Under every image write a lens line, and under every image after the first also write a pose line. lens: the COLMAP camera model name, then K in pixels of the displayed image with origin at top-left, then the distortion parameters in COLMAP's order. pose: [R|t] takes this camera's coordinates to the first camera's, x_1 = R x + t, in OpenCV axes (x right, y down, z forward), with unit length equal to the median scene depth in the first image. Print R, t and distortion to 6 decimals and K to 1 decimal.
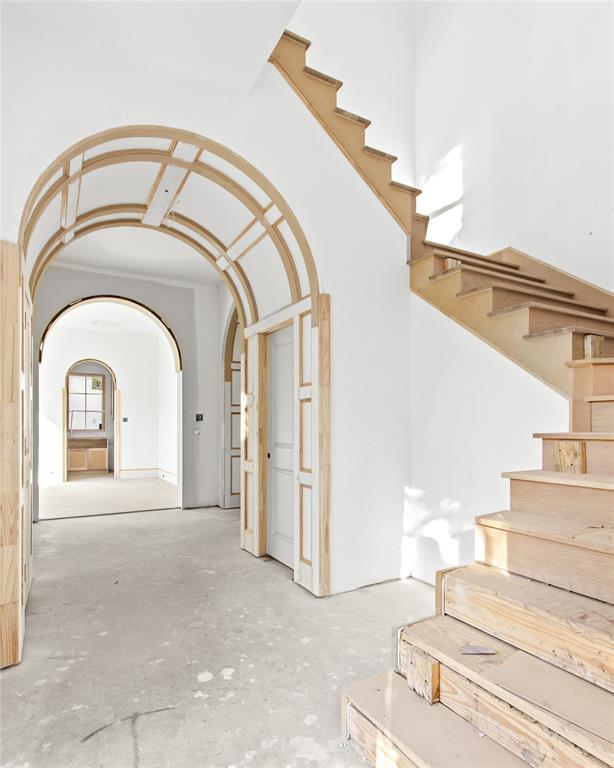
lens RADIAL K [[458.8, 0, 310.2], [0, 458.8, 416.4], [0, 0, 1]] dist [0.002755, 0.000417]
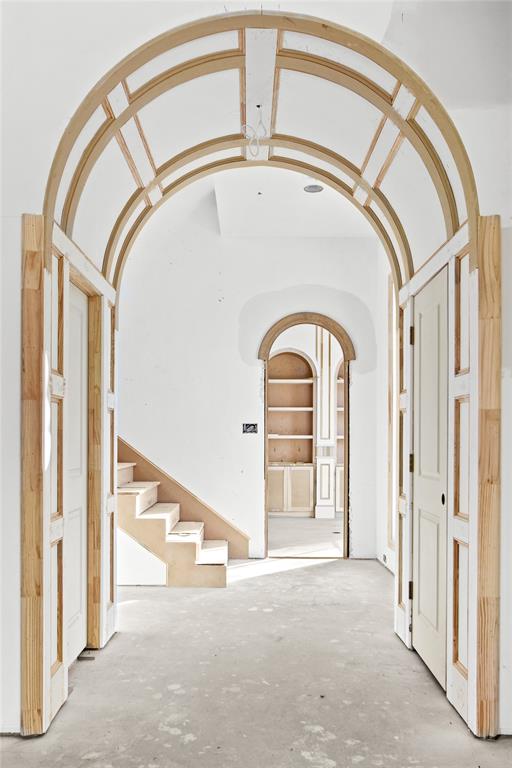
lens RADIAL K [[647.6, 0, 254.5], [0, 647.6, 428.1], [0, 0, 1]] dist [-0.030794, -0.000798]
pose [[0.870259, -0.004848, -0.492570, 0.163404], [0.007212, 0.999970, 0.002900, -0.001698], [0.492541, -0.006076, 0.870268, 0.137114]]
